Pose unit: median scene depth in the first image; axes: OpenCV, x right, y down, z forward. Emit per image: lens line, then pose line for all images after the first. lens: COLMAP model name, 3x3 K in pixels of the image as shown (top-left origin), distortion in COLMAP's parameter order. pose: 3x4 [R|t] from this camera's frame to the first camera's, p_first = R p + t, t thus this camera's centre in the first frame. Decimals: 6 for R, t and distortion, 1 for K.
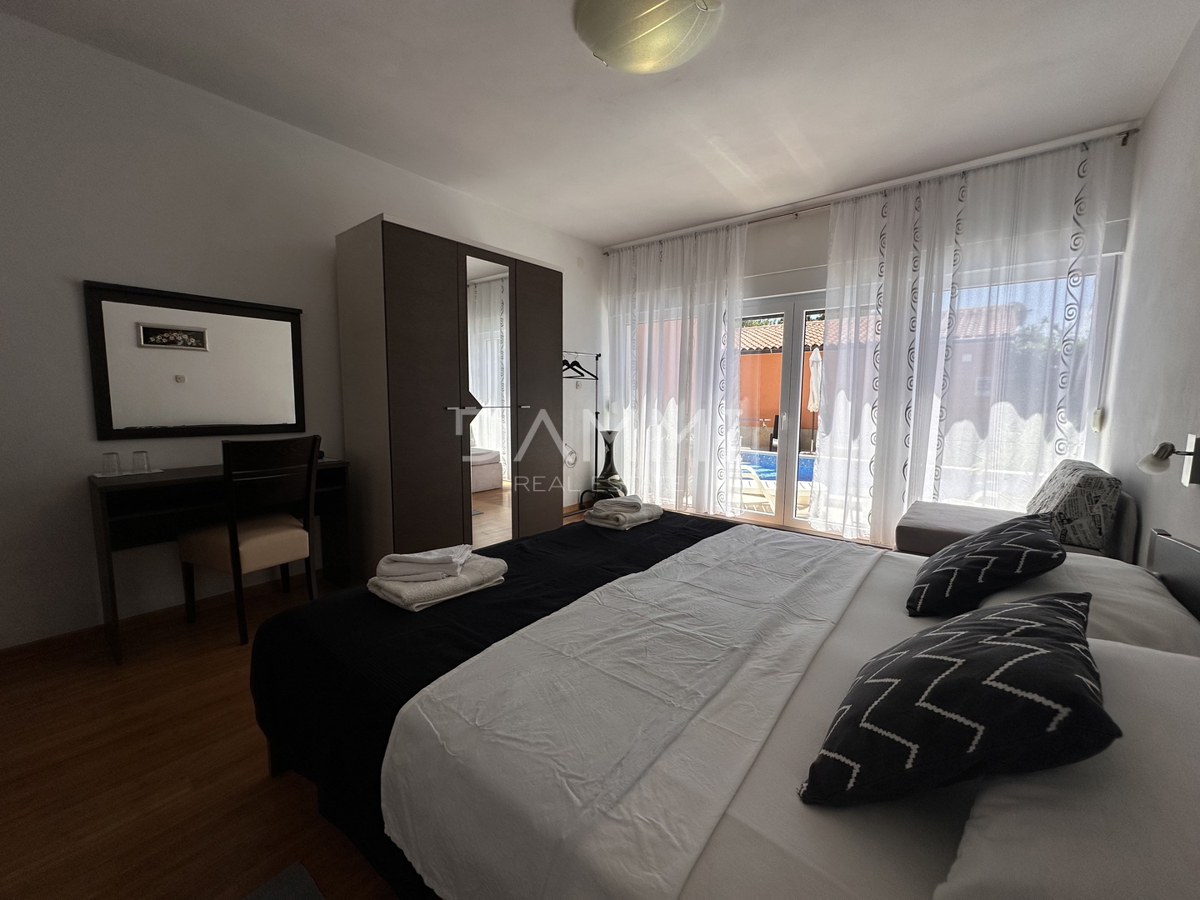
lens RADIAL K [[480.3, 0, 600.0], [0, 480.3, 450.0], [0, 0, 1]] dist [-0.008120, 0.000553]
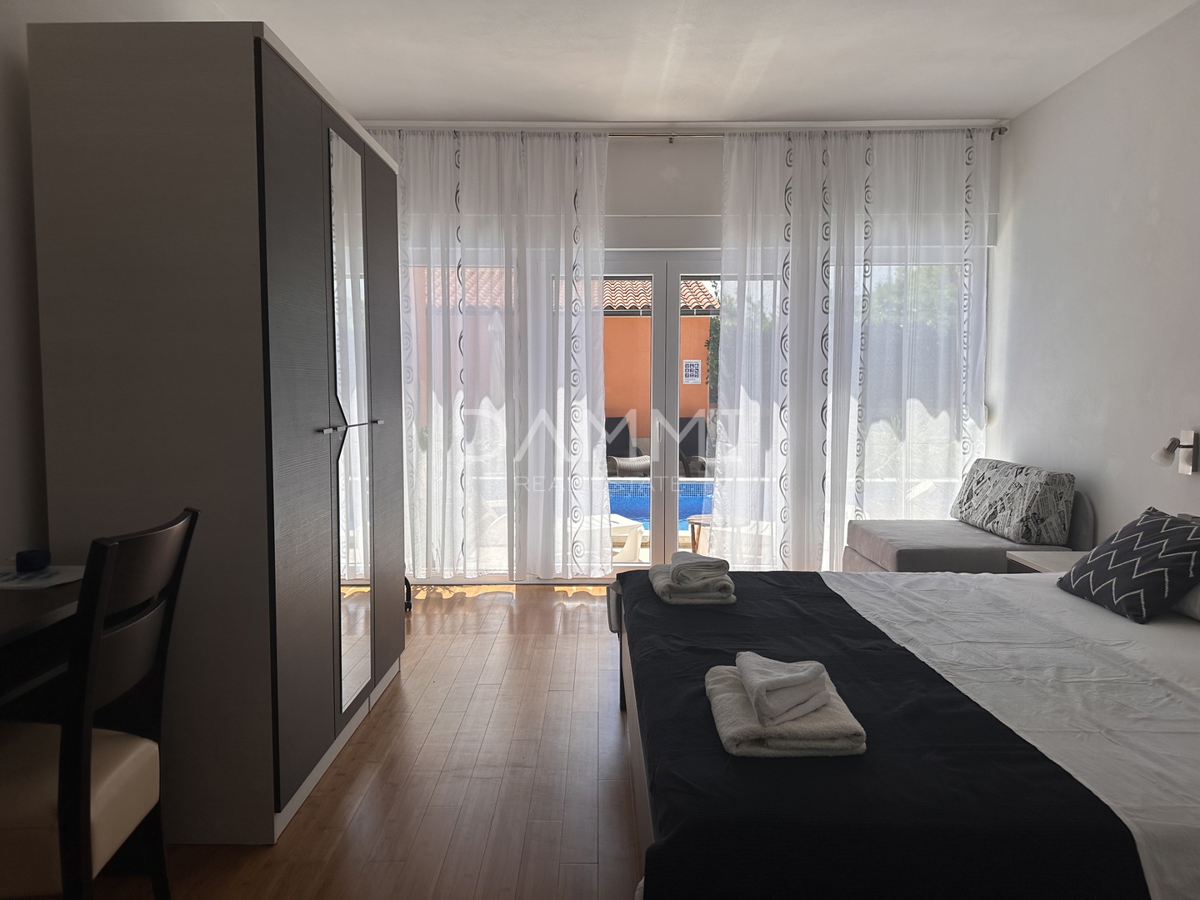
lens RADIAL K [[847.7, 0, 592.0], [0, 847.7, 448.3], [0, 0, 1]] dist [0.053146, -0.068483]
pose [[0.779348, -0.052527, 0.624386, -0.588702], [0.073362, 0.997276, -0.007674, -0.038306], [-0.622282, 0.051787, 0.781078, 0.133924]]
